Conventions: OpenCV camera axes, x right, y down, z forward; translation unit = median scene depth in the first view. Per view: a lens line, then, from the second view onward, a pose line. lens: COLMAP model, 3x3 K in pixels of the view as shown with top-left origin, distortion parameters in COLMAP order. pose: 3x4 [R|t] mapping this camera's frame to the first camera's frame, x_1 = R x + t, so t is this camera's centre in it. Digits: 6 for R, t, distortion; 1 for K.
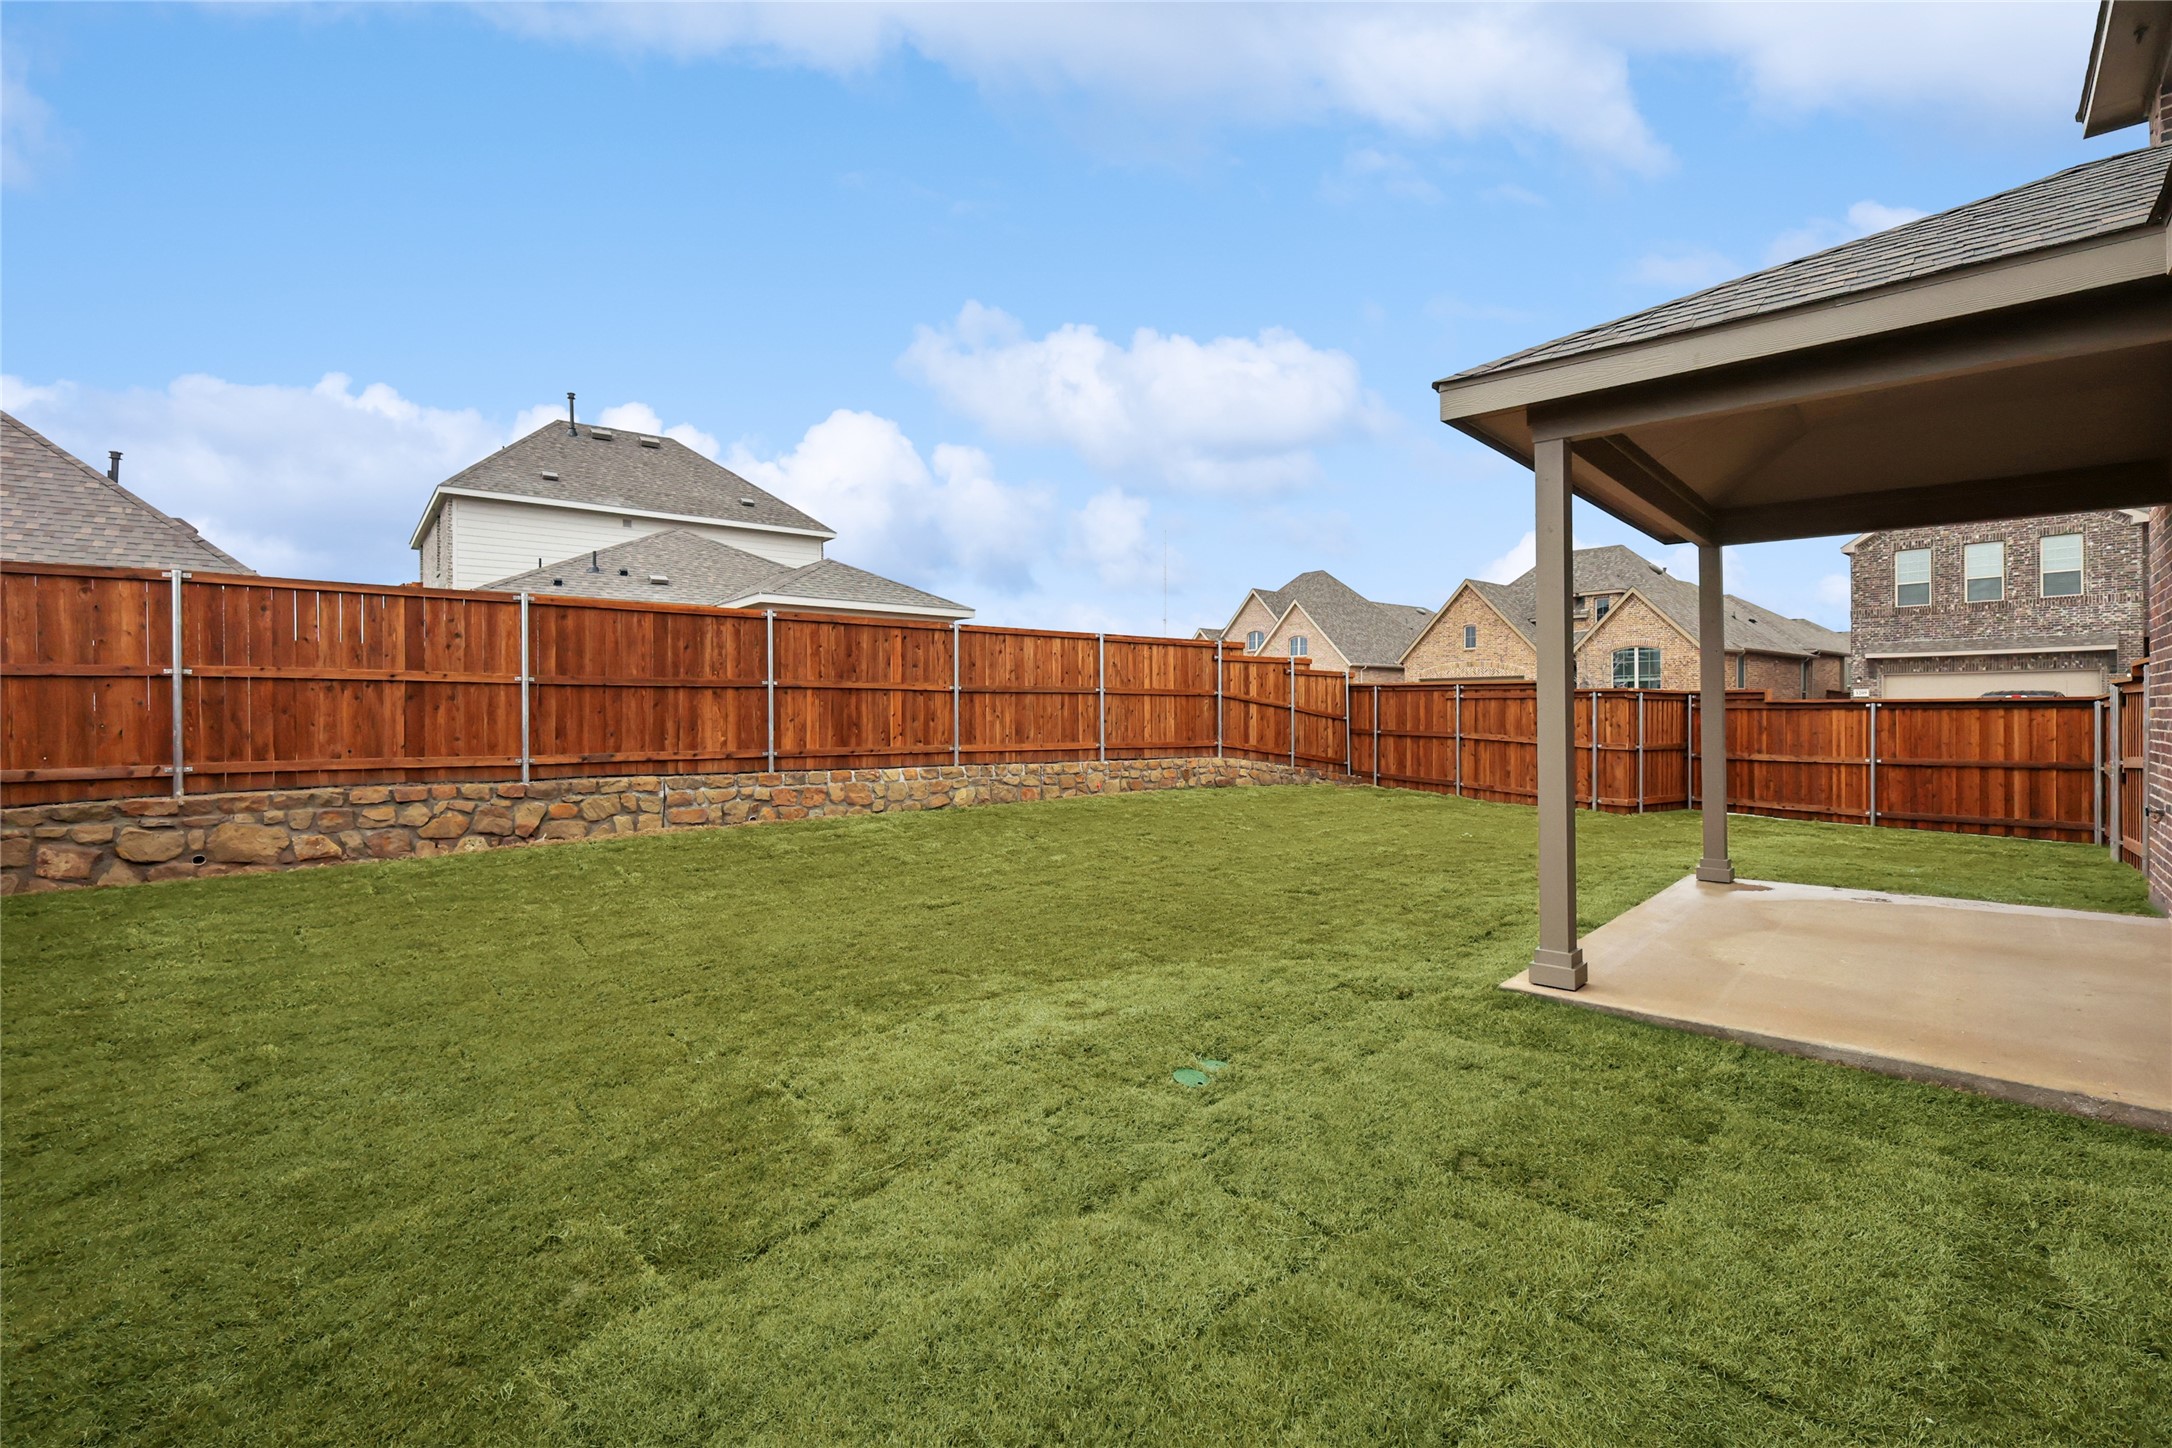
lens RADIAL K [[959.8, 0, 1092.8], [0, 959.8, 711.7], [0, 0, 1]] dist [0.001267, -0.000088]
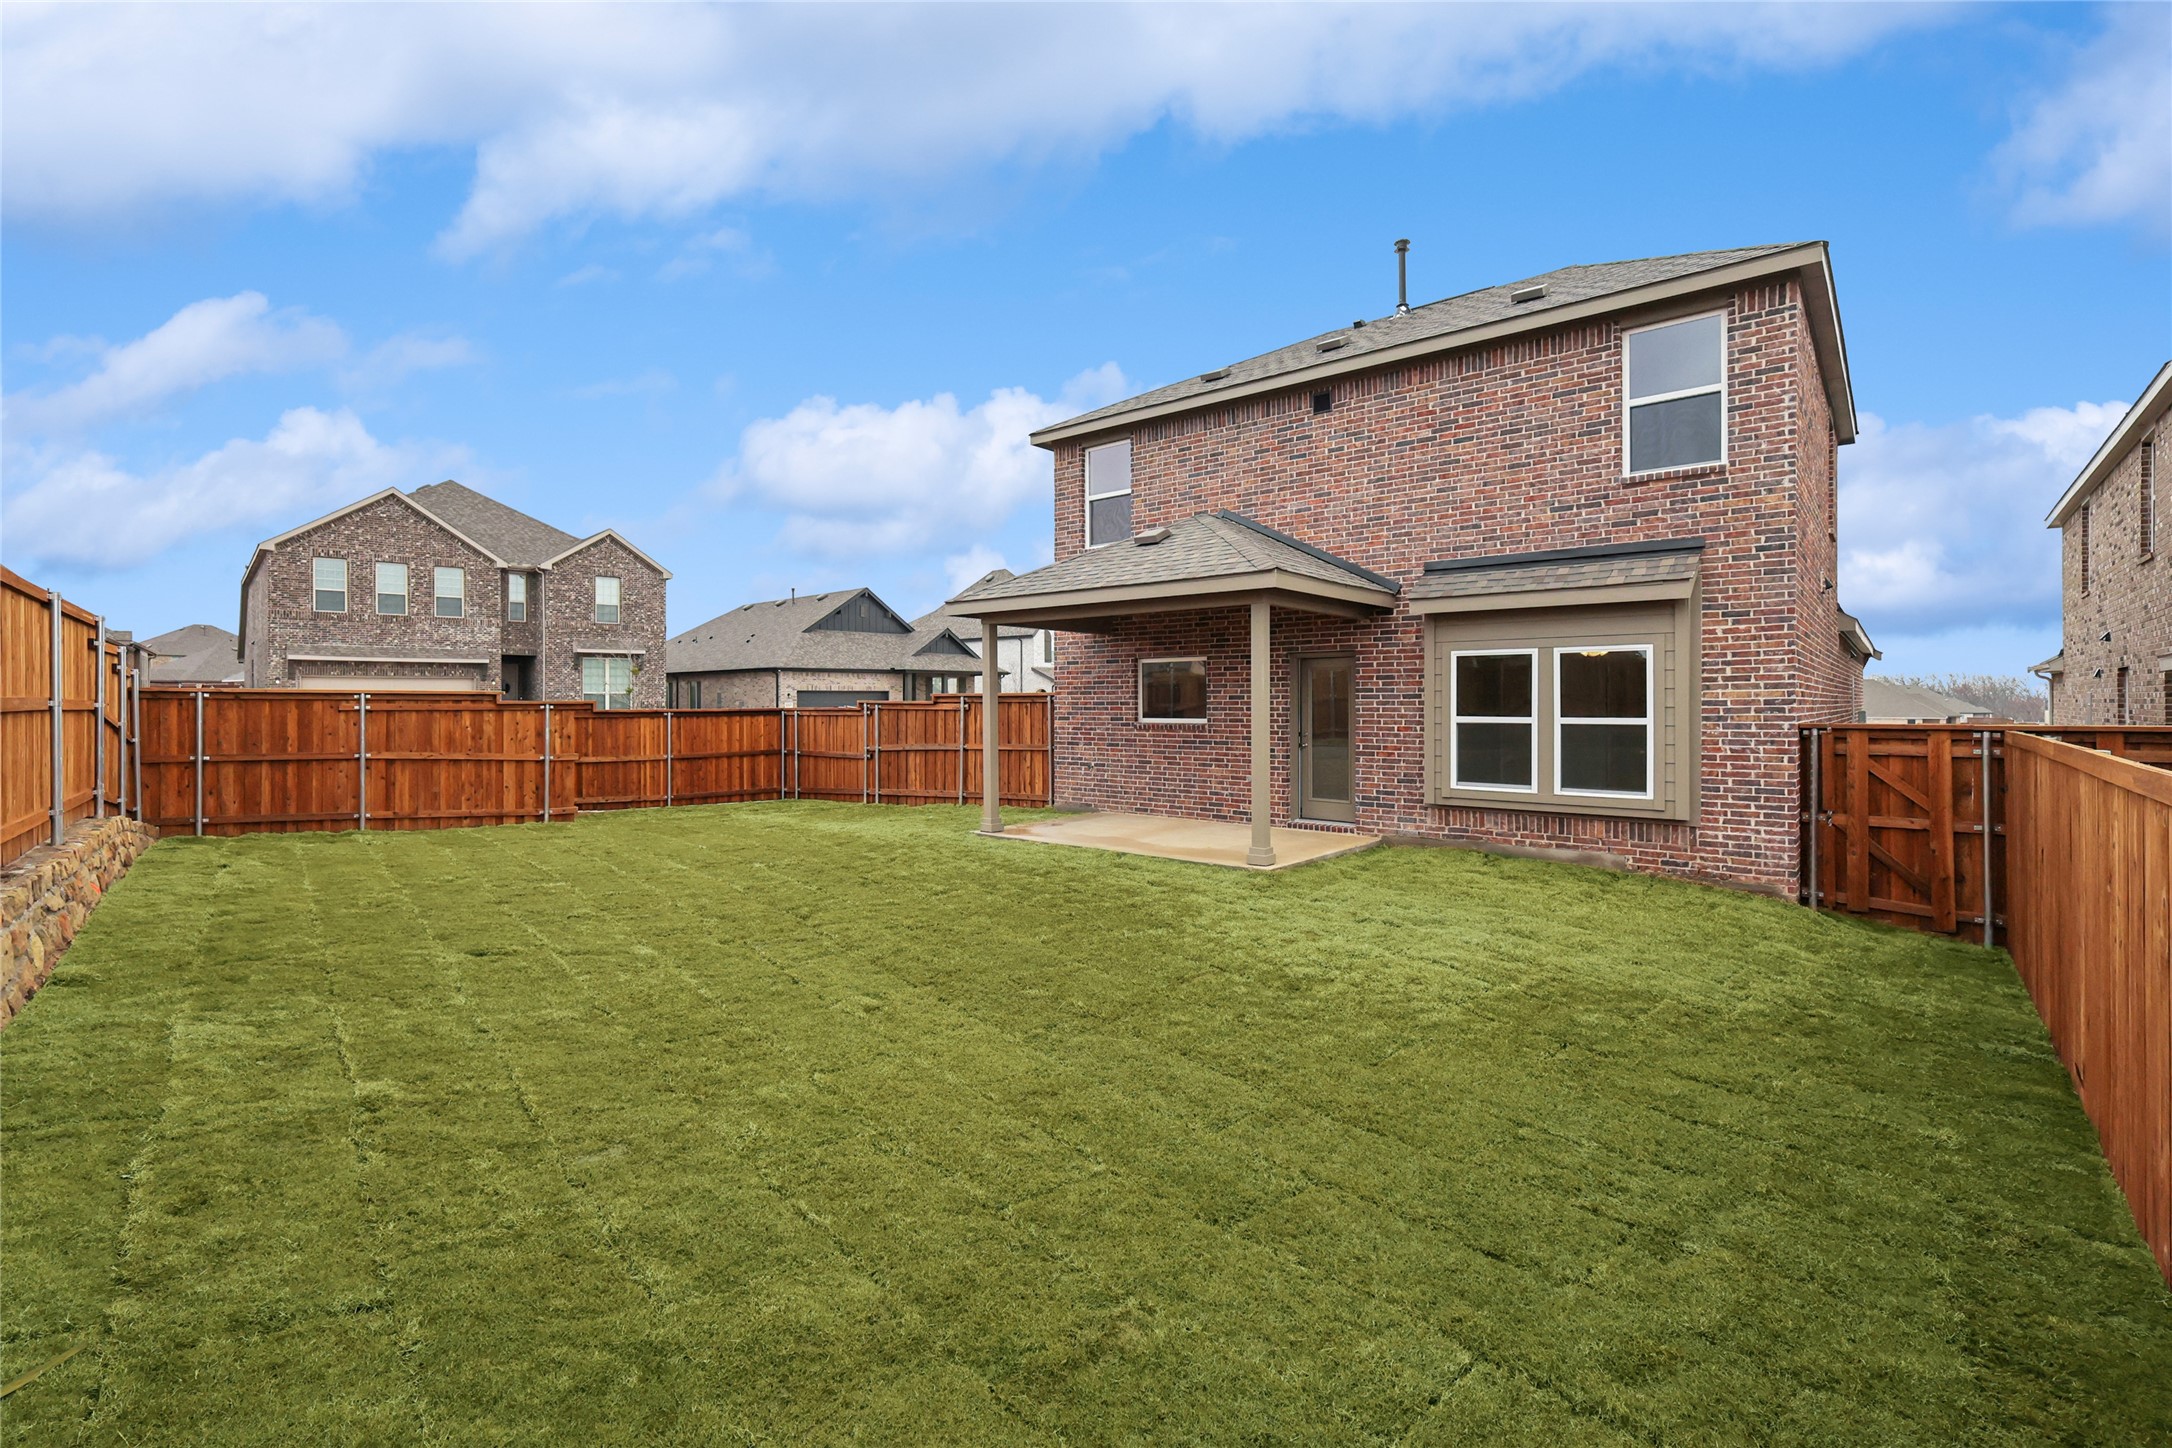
lens RADIAL K [[959.8, 0, 1091.0], [0, 959.8, 715.4], [0, 0, 1]] dist [0.001267, -0.000088]
pose [[-0.041094, -0.015985, 0.999027, -0.487796], [0.003663, 0.999863, 0.016149, -0.022421], [-0.999149, 0.004323, -0.041030, 0.450314]]
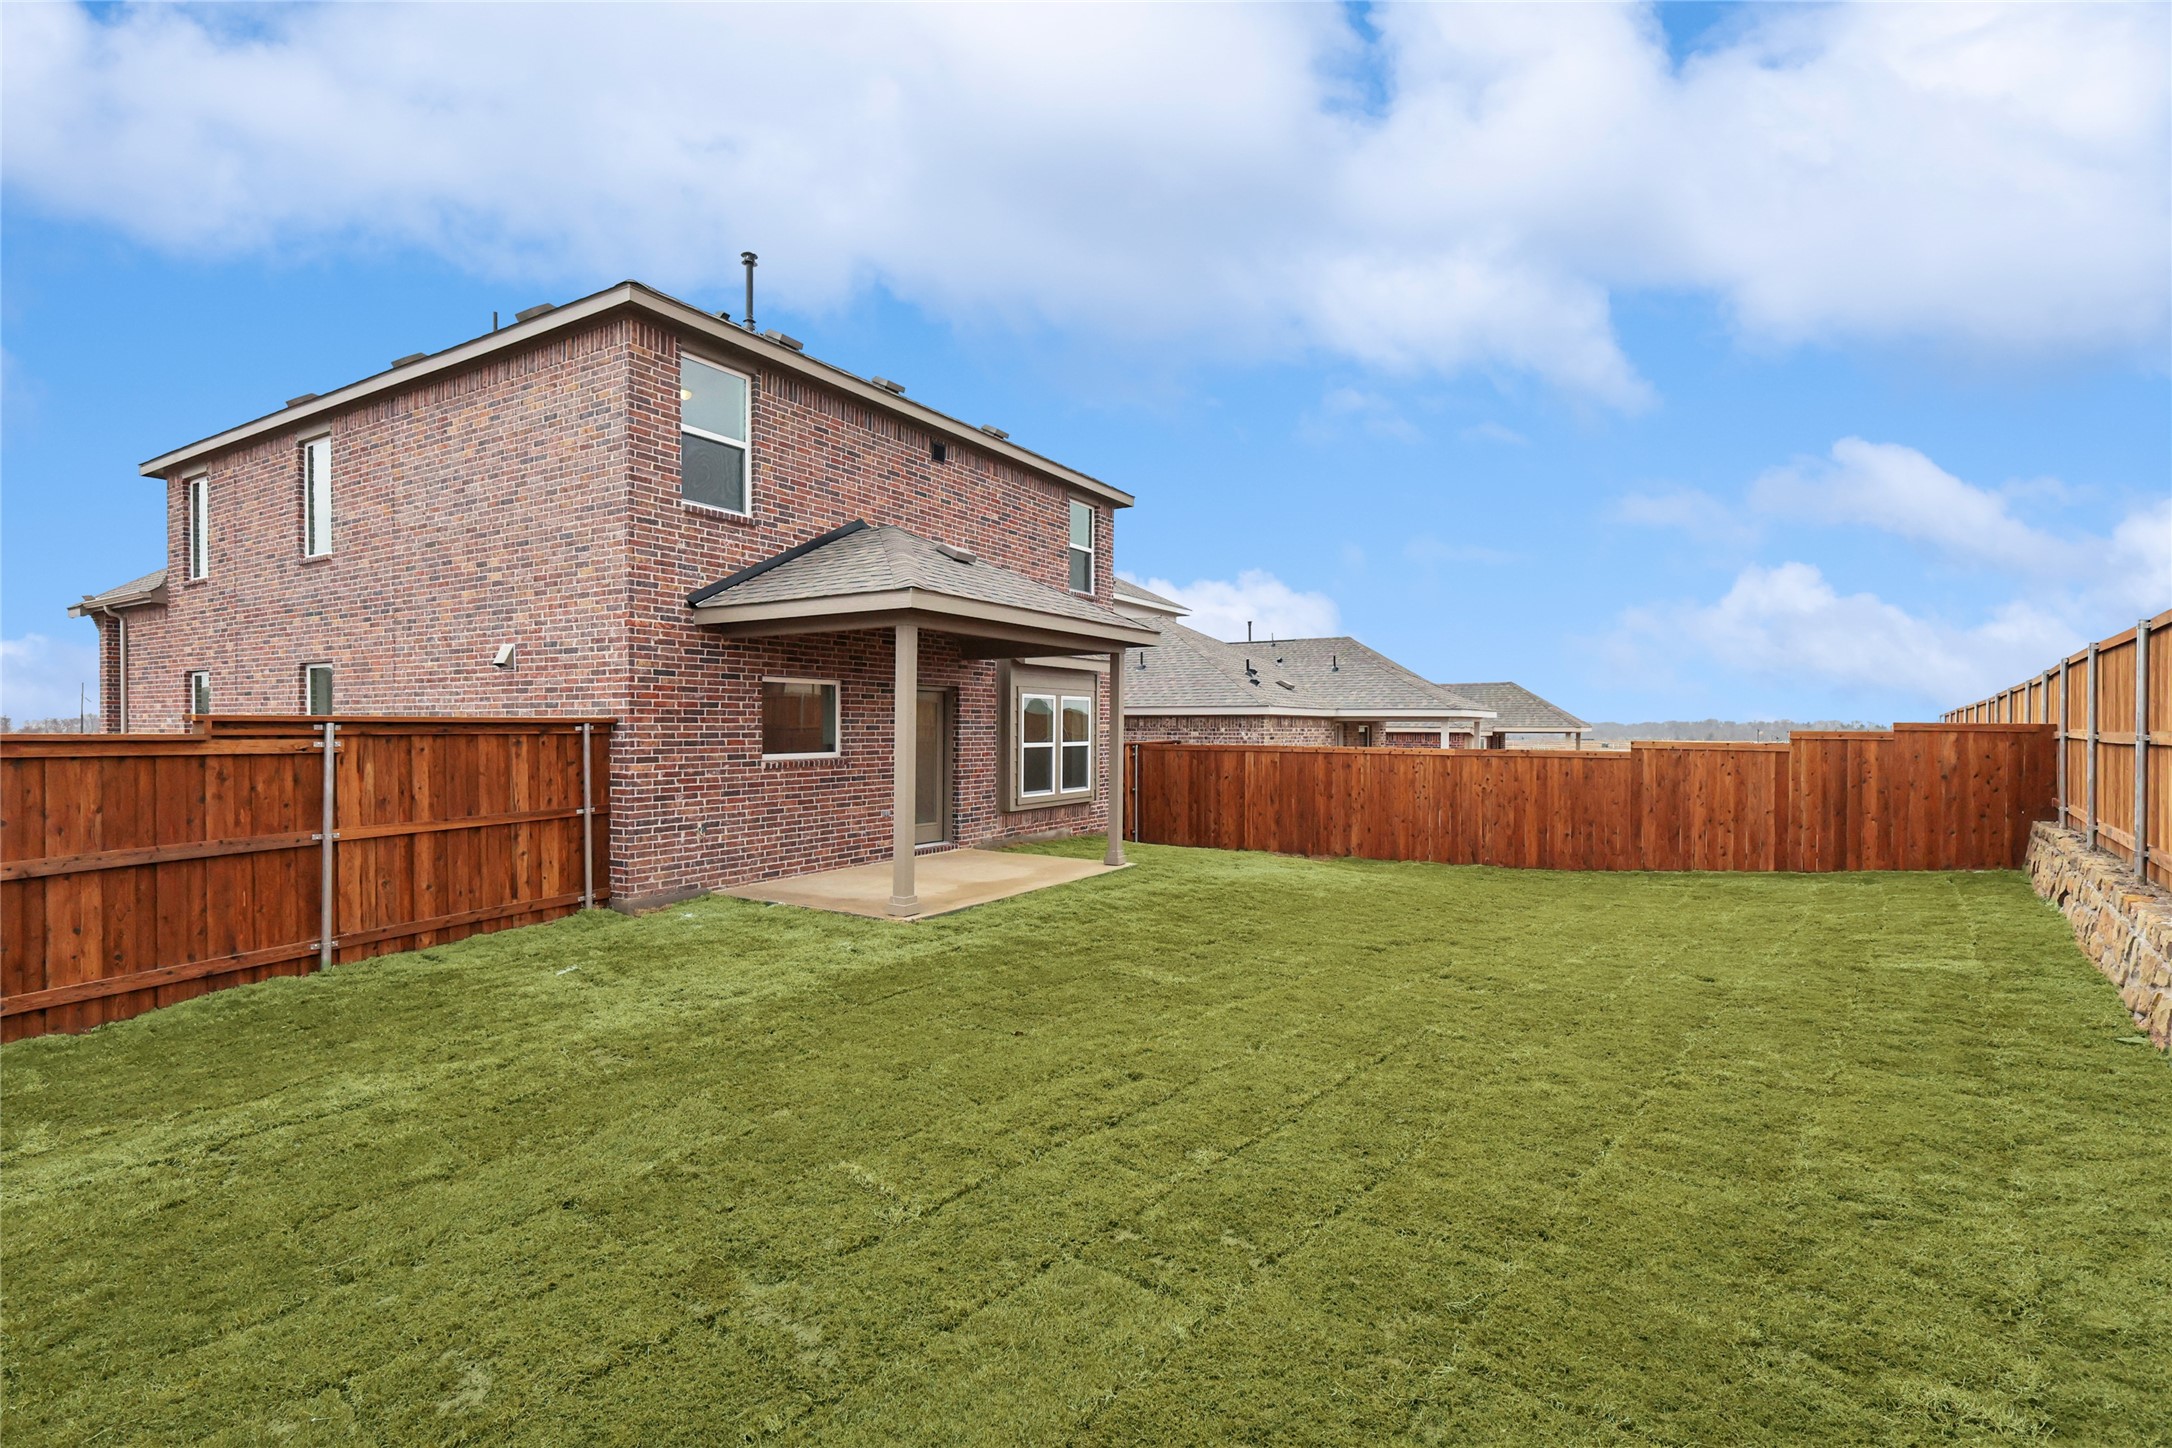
lens RADIAL K [[959.8, 0, 1146.4], [0, 959.8, 732.4], [0, 0, 1]] dist [0.001267, -0.000088]
pose [[-0.976836, -0.002094, -0.213980, 0.281007], [-0.003633, 0.999970, 0.006799, -0.026022], [0.213960, 0.007418, -0.976814, 1.079521]]
